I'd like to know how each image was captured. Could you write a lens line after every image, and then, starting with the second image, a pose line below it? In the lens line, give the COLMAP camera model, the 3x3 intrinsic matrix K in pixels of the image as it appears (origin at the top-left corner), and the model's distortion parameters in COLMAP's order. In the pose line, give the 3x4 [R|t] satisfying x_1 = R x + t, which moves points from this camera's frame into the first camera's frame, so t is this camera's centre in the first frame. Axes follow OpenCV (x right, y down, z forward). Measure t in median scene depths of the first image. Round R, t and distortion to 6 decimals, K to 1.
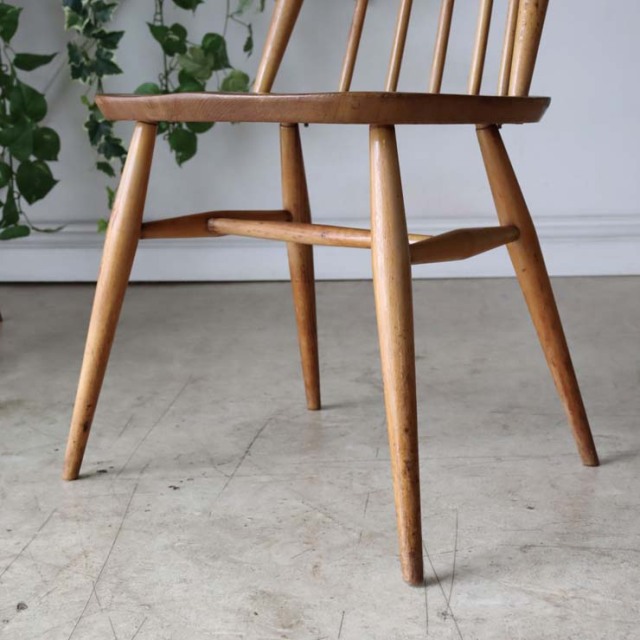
lens RADIAL K [[1193.5, 0, 320.0], [0, 1193.5, 320.0], [0, 0, 1]] dist [-0.038602, 0.233664]
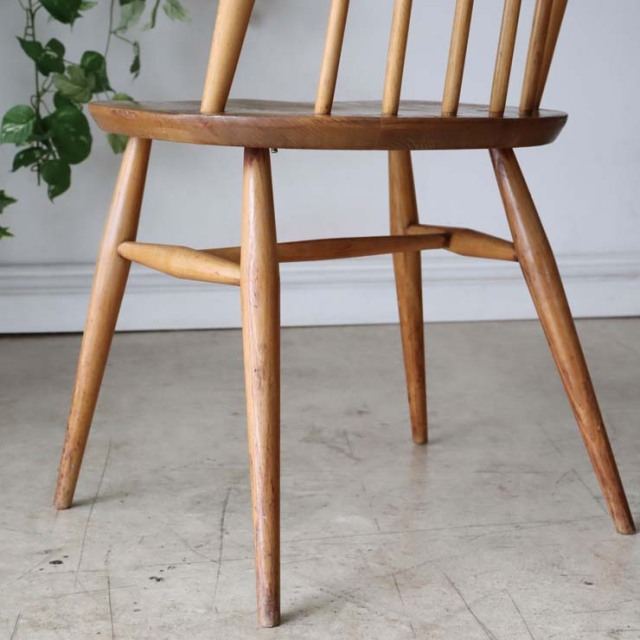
lens RADIAL K [[1241.2, 0, 333.3], [0, 1241.2, 320.9], [0, 0, 1]] dist [0.013252, 0.005664]
pose [[0.983735, -0.012908, 0.179161, -0.147716], [0.020190, 0.999040, -0.038879, -0.001437], [-0.178487, 0.041864, 0.983051, 0.122971]]
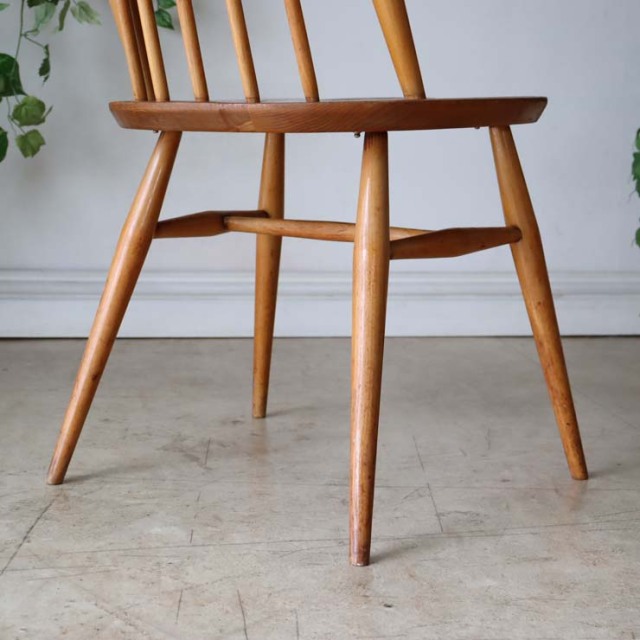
lens RADIAL K [[1193.5, 0, 320.0], [0, 1193.5, 320.0], [0, 0, 1]] dist [-0.038602, 0.233664]
pose [[0.986619, 0.014202, 0.162425, 0.000789], [-0.004283, 0.998113, -0.061258, 0.015086], [-0.162989, 0.059742, 0.984818, 0.193883]]
